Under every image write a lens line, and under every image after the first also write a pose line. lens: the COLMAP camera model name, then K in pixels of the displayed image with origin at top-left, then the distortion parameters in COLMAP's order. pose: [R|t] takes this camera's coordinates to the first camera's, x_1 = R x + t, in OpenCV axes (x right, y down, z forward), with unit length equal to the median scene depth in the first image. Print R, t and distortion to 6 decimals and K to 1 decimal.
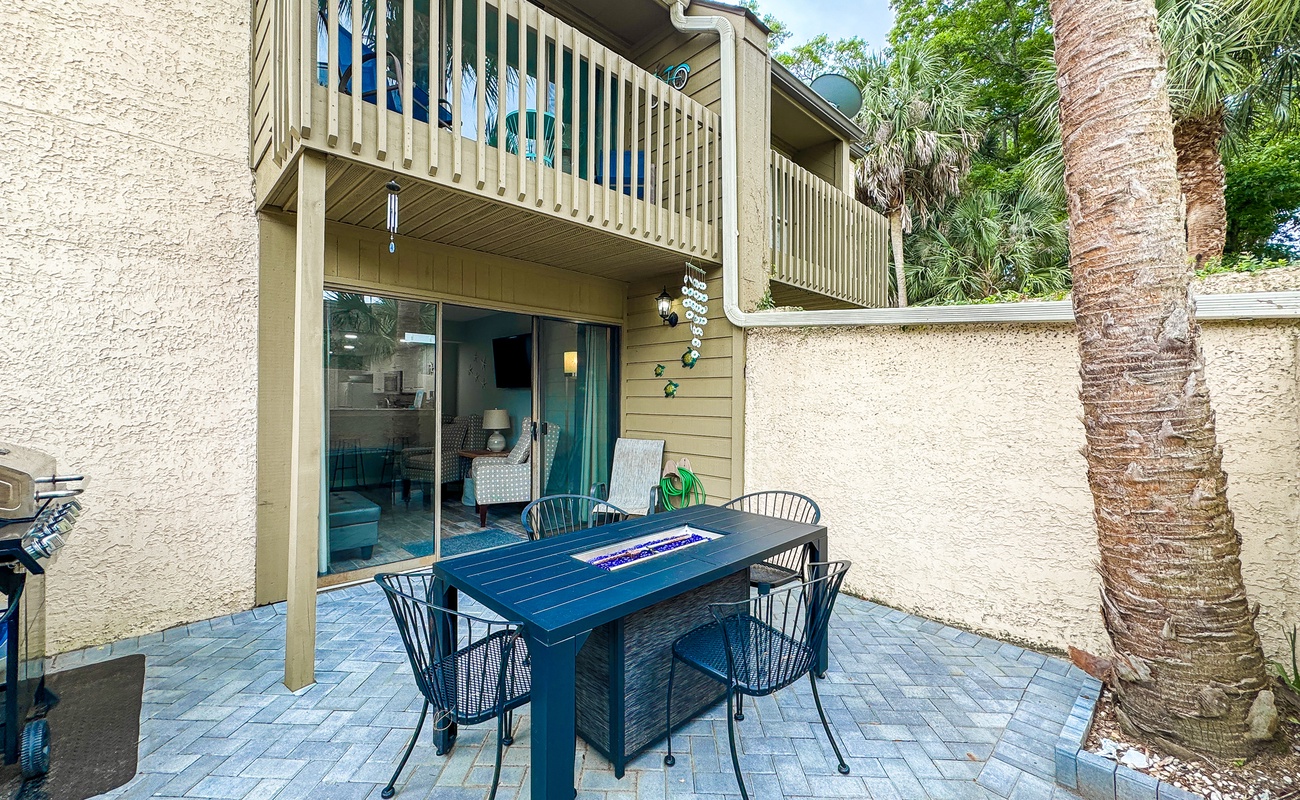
lens RADIAL K [[535.7, 0, 648.1], [0, 535.7, 400.0], [0, 0, 1]] dist [-0.001802, 0.000013]
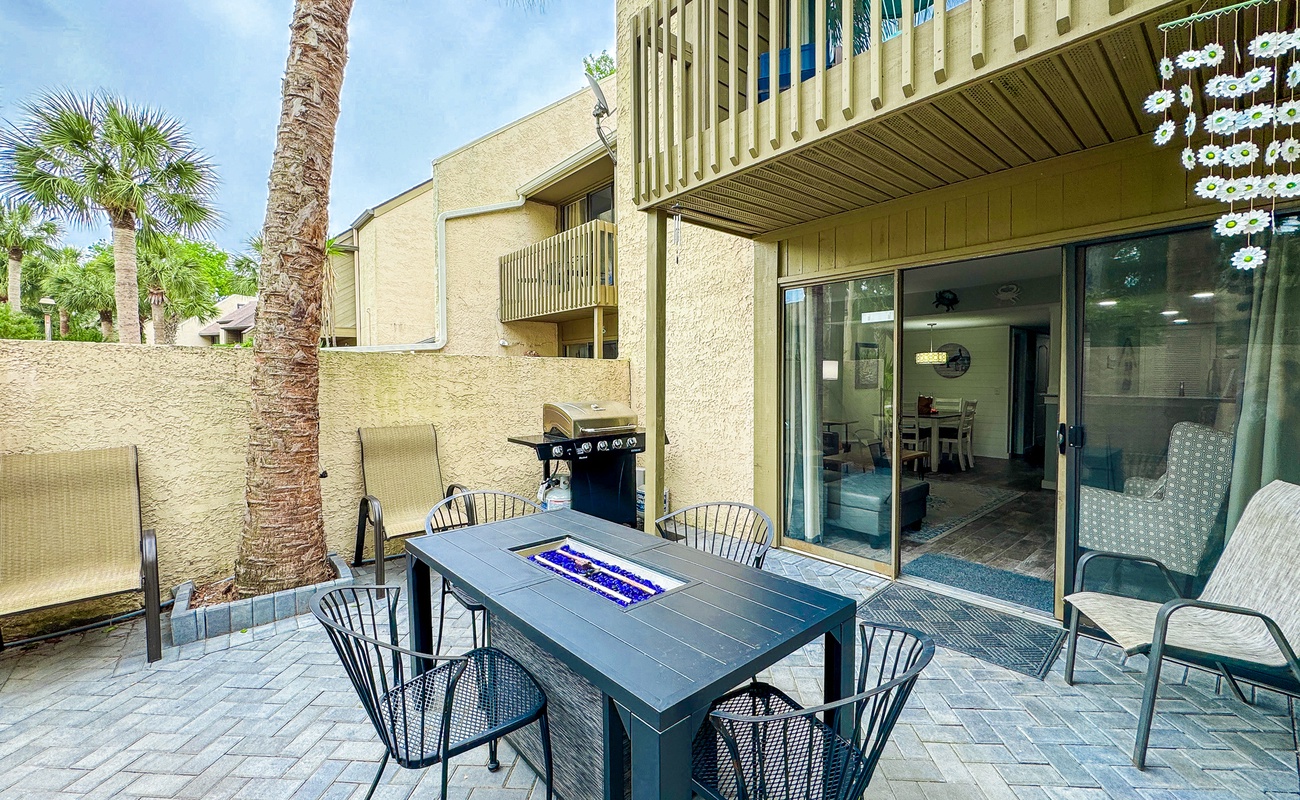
lens RADIAL K [[535.7, 0, 649.3], [0, 535.7, 399.3], [0, 0, 1]] dist [-0.001802, 0.000013]
pose [[-0.047226, 0.035646, -0.998248, 0.642729], [0.012717, 0.999304, 0.035082, -0.017205], [0.998803, -0.011038, -0.047647, 0.866339]]
